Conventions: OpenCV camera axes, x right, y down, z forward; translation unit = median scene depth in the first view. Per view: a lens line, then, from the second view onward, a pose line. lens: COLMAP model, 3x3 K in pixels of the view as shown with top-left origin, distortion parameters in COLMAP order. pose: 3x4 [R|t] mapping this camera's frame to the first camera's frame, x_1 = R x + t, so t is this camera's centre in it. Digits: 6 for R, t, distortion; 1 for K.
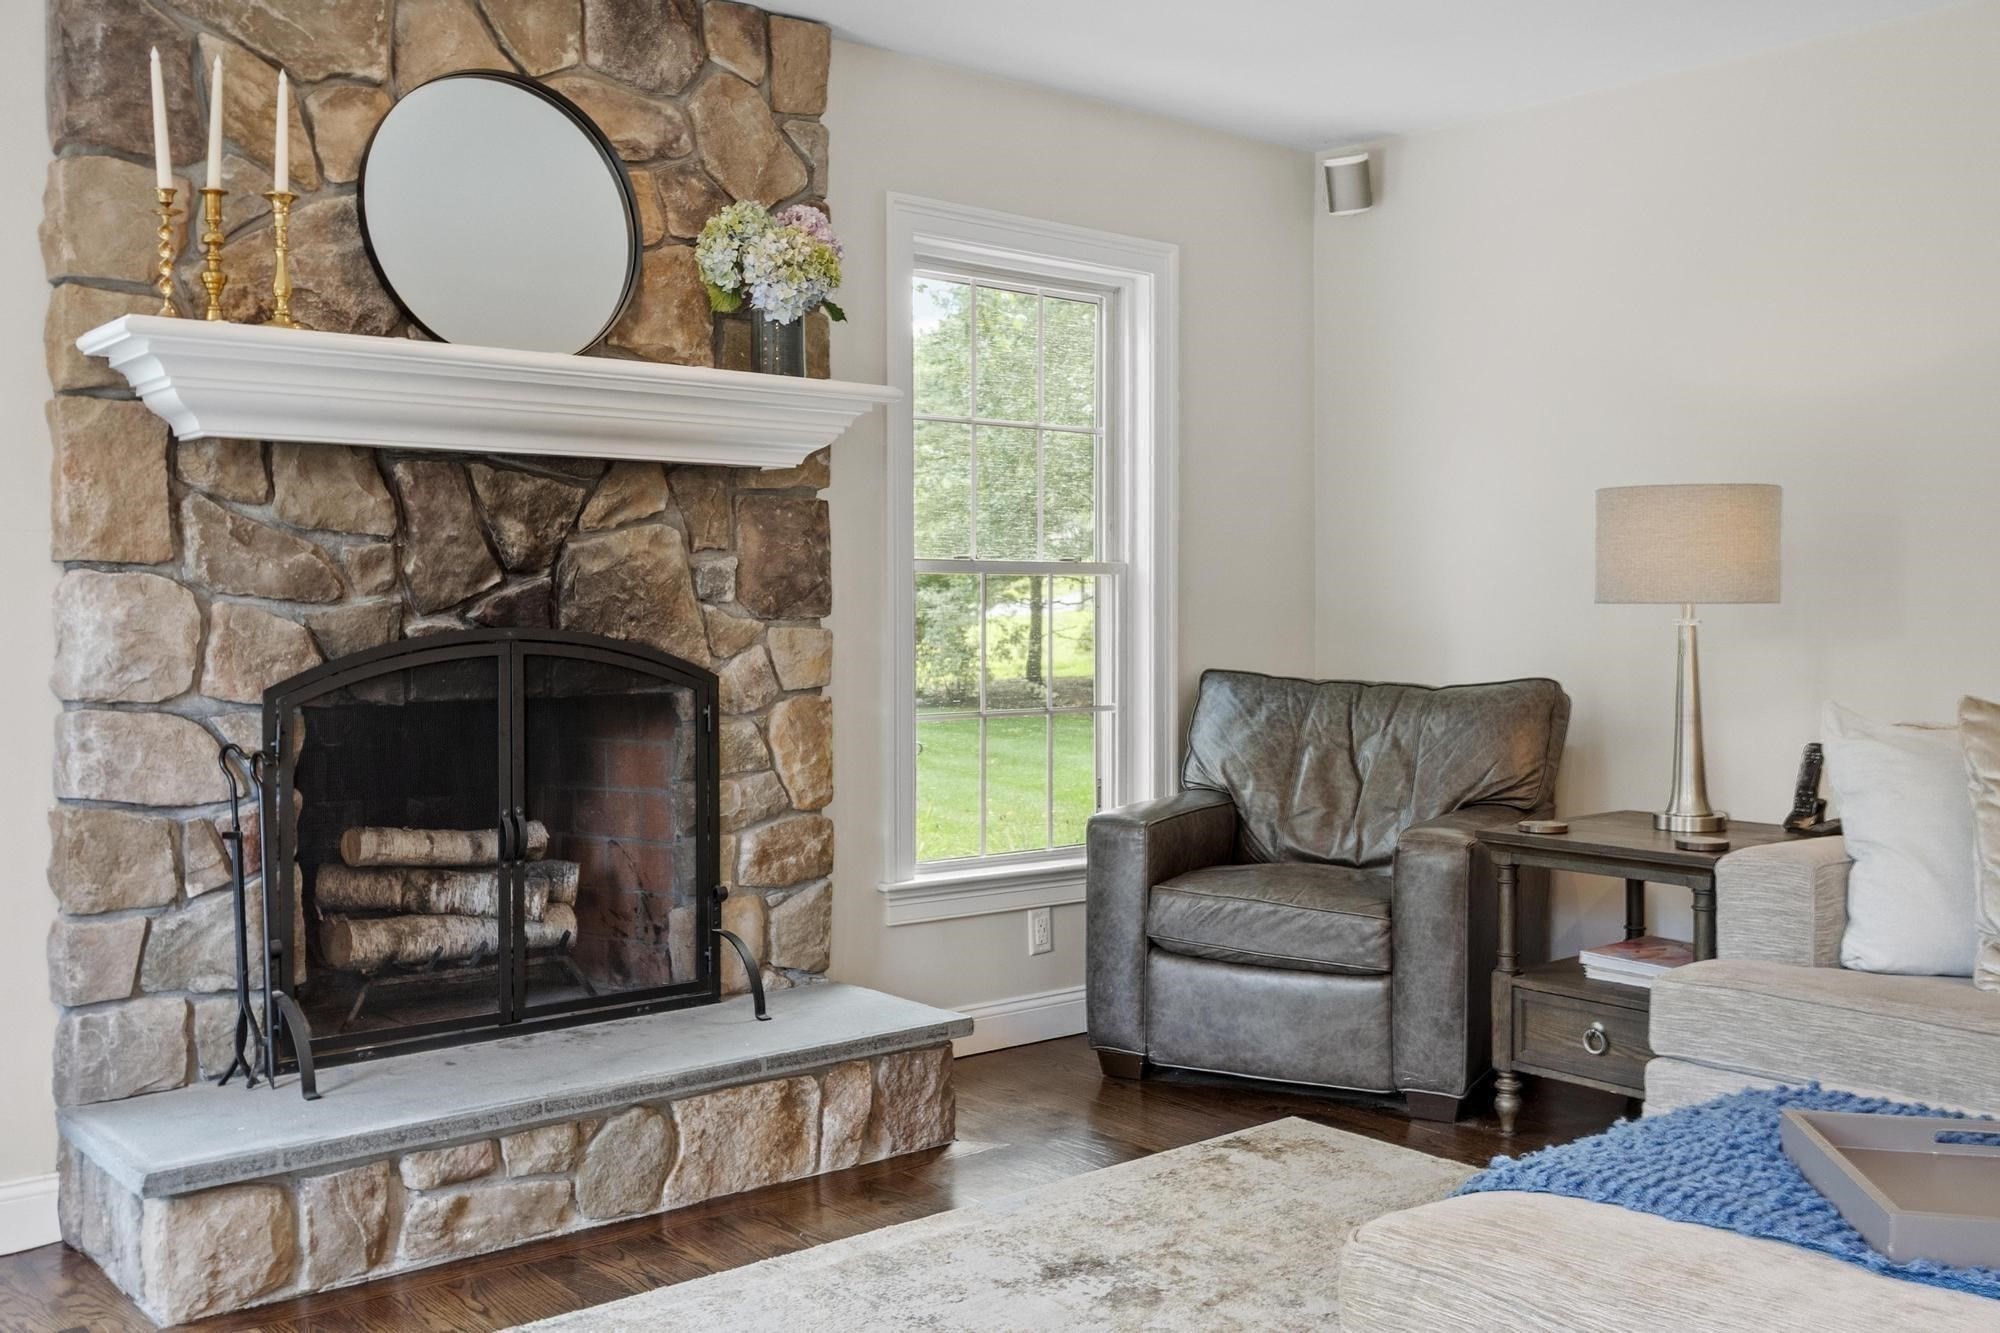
lens RADIAL K [[1852.9, 0, 998.9], [0, 1852.9, 615.5], [0, 0, 1]] dist [0.011265, 0.000223]
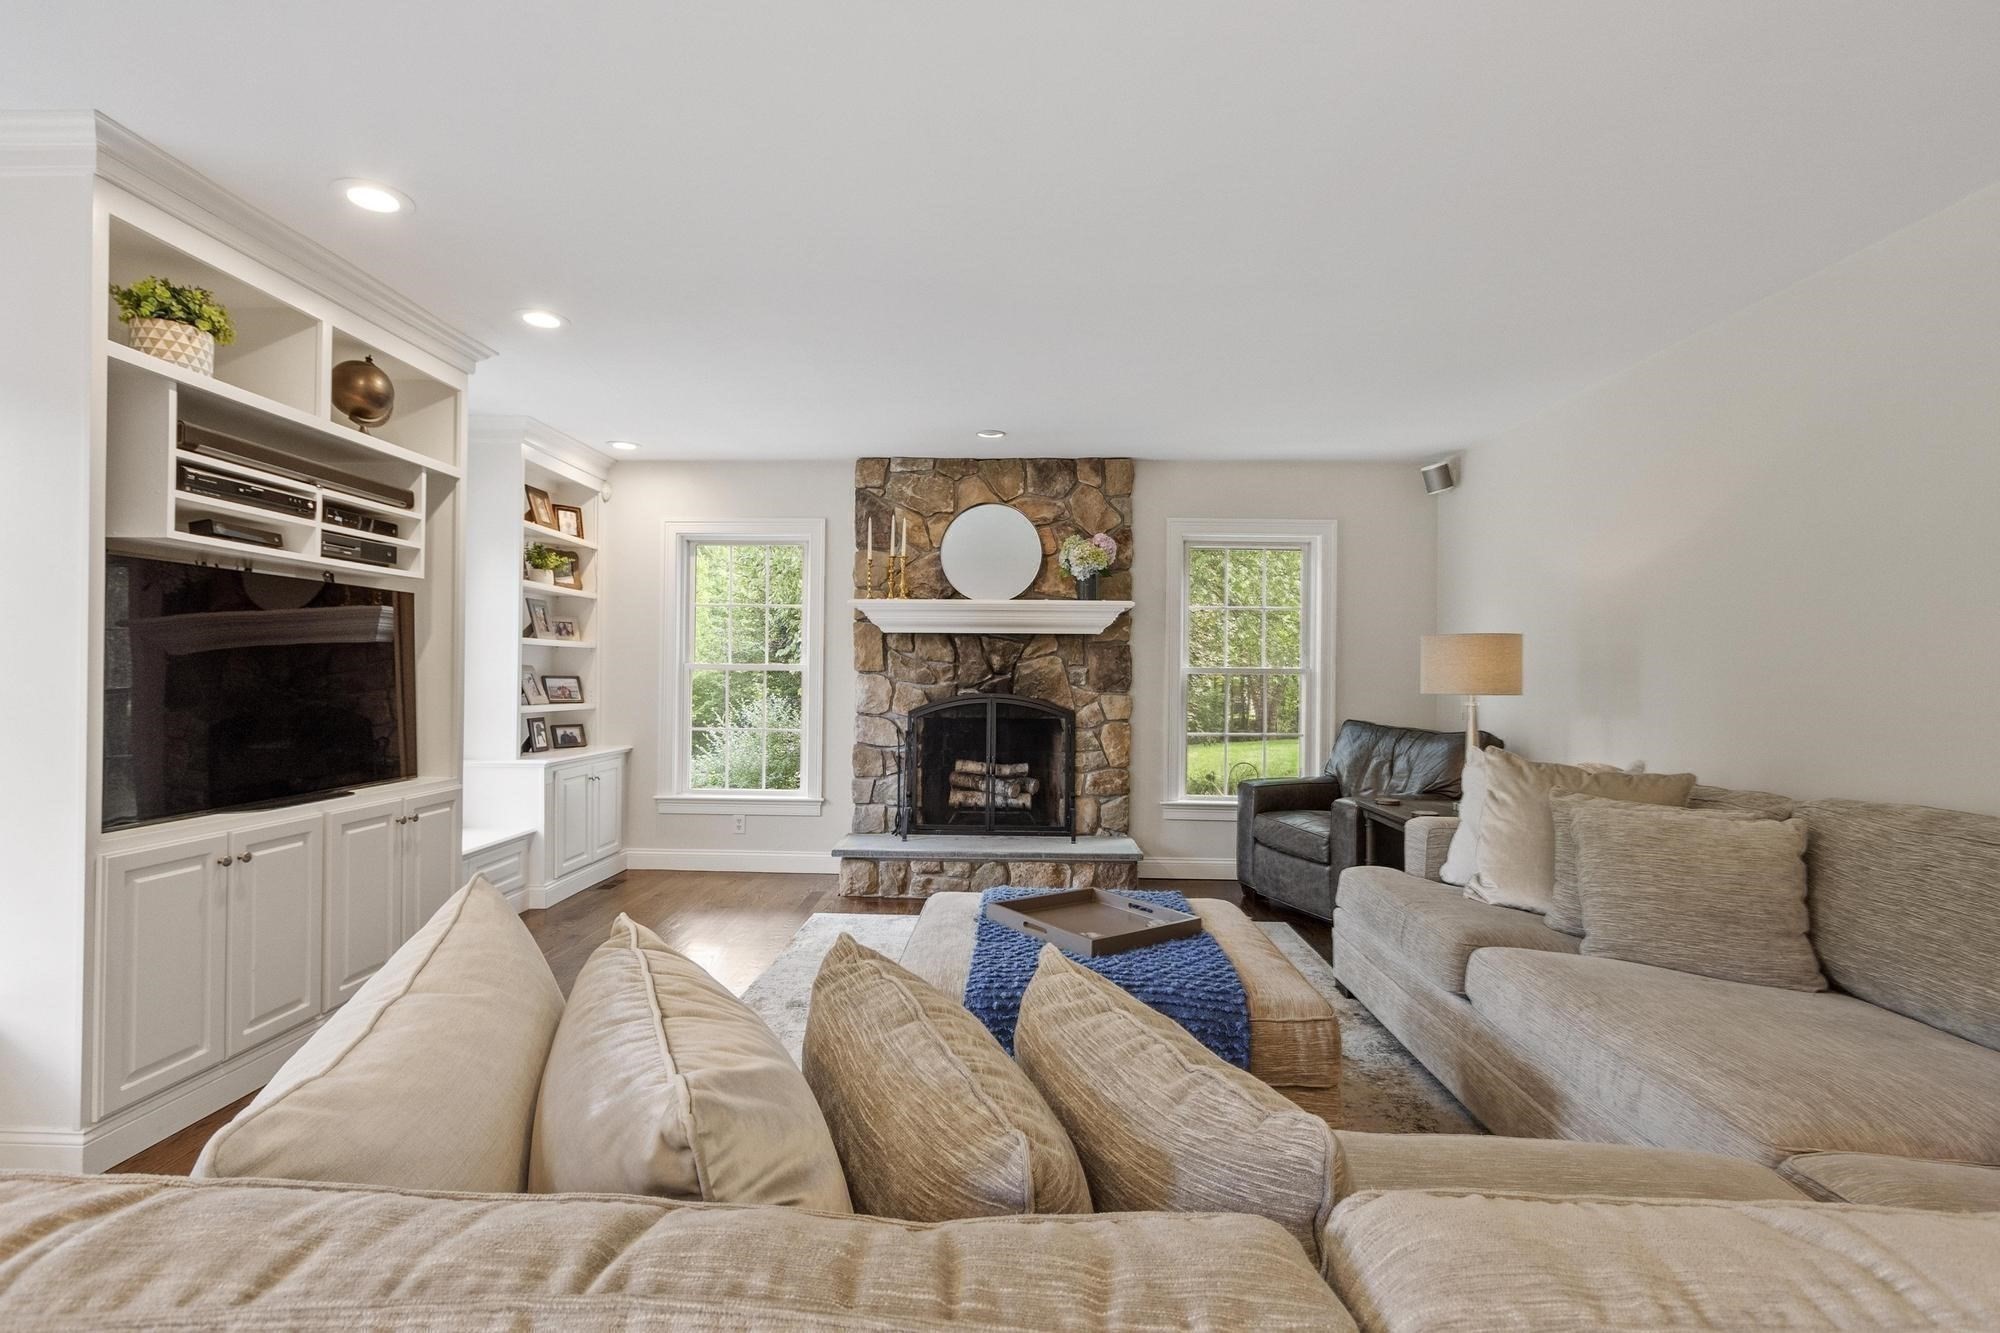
lens RADIAL K [[888.6, 0, 1000.0], [0, 888.6, 666.5], [0, 0, 1]] dist [-0.001185, -0.000116]
pose [[0.740861, -0.000427, -0.671658, 0.656657], [-0.014083, 0.999770, -0.016170, -0.012579], [0.671511, 0.021439, 0.740685, -0.015282]]
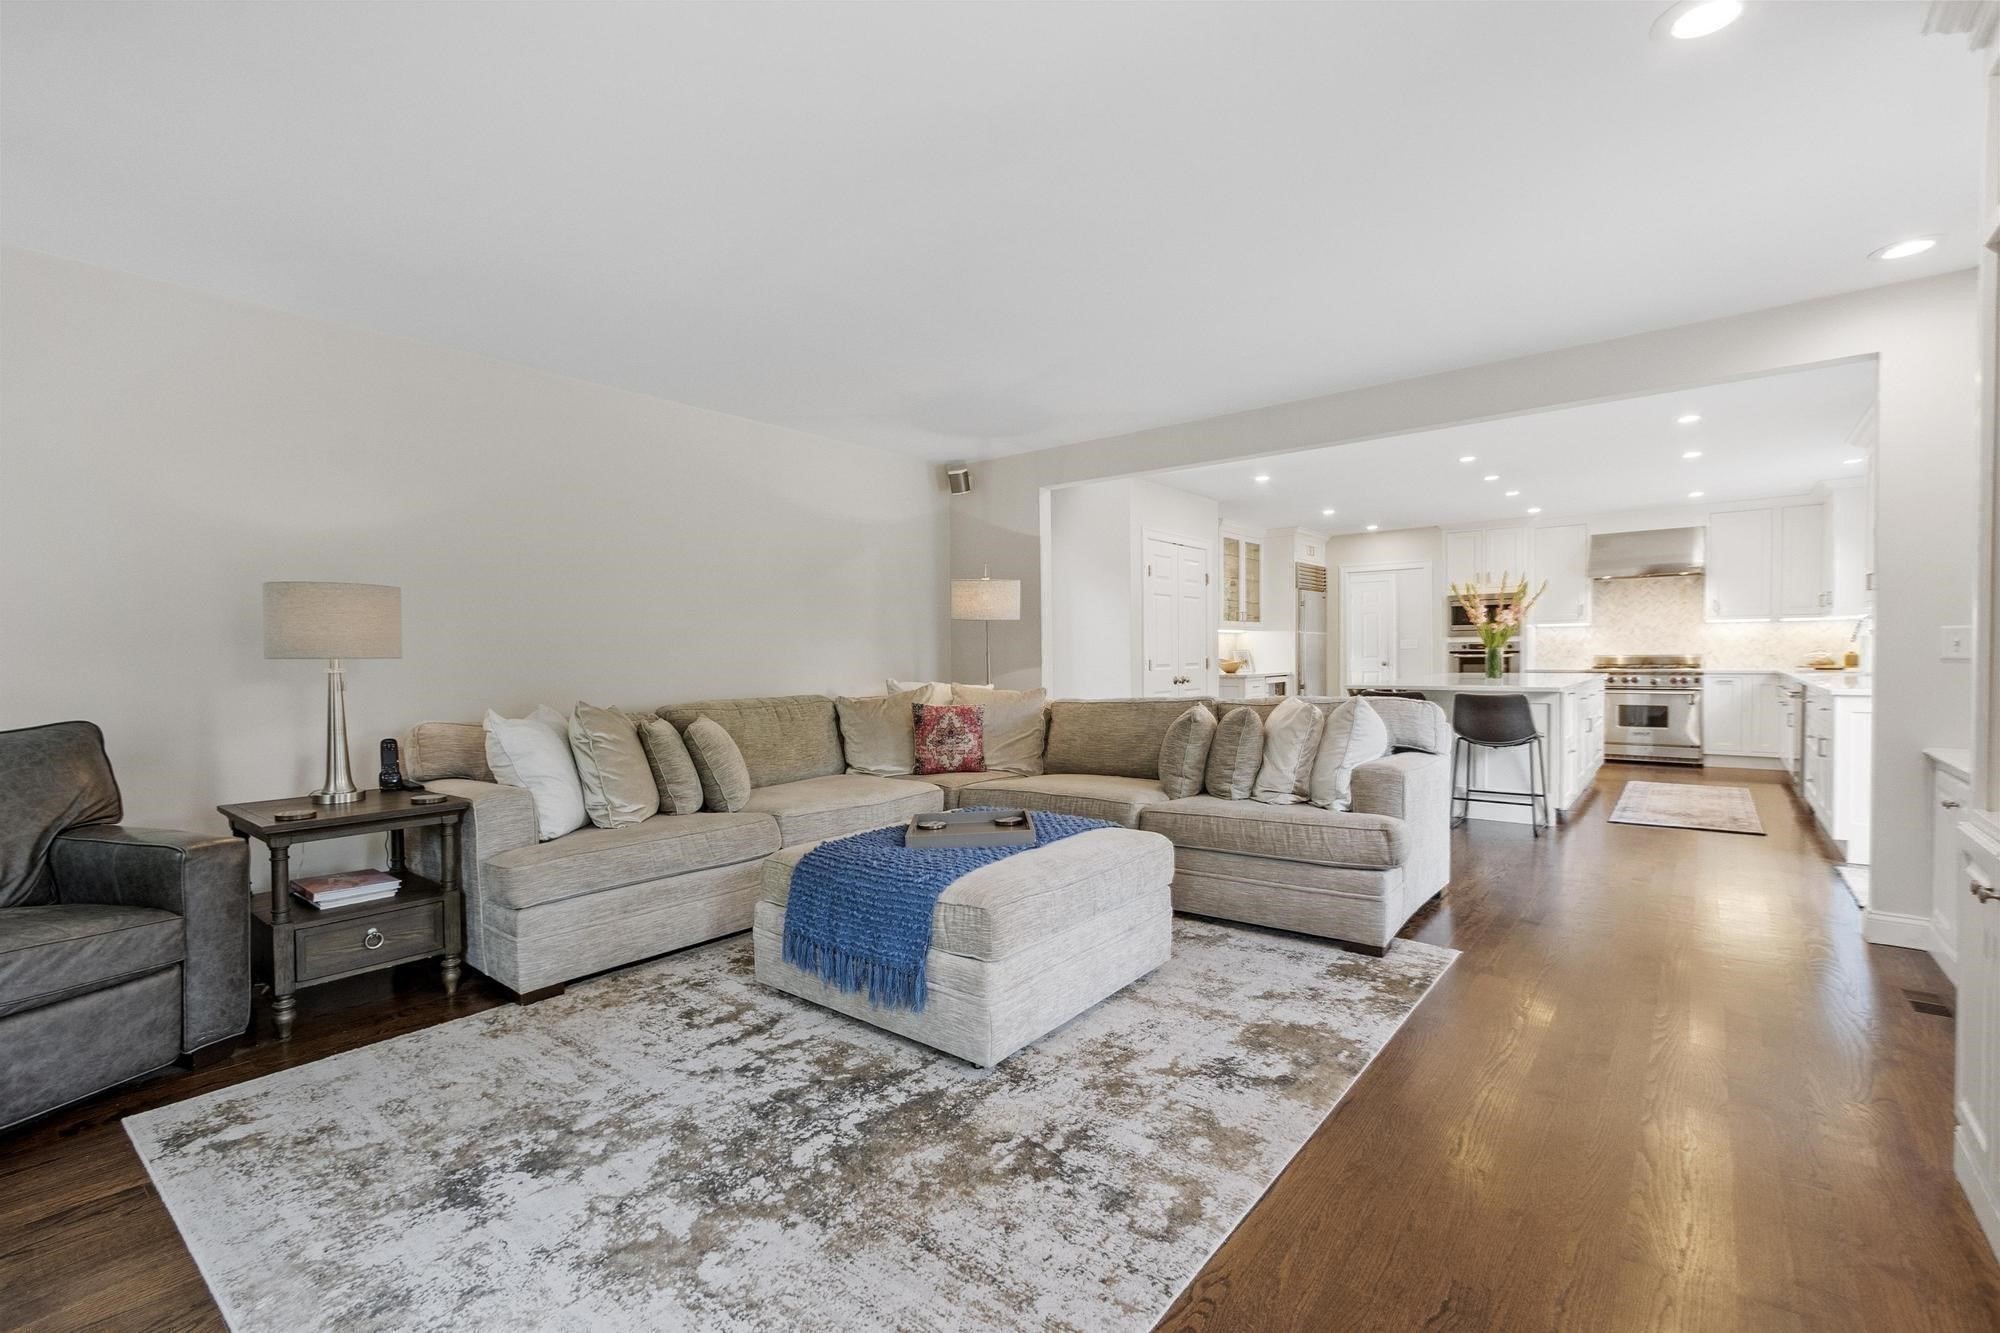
lens RADIAL K [[888.6, 0, 1000.0], [0, 888.6, 666.5], [0, 0, 1]] dist [-0.001185, -0.000116]
pose [[-0.197542, -0.014743, 0.980184, -0.497880], [0.013984, 0.999743, 0.017855, -0.005262], [-0.980195, 0.017234, -0.197285, 0.620086]]
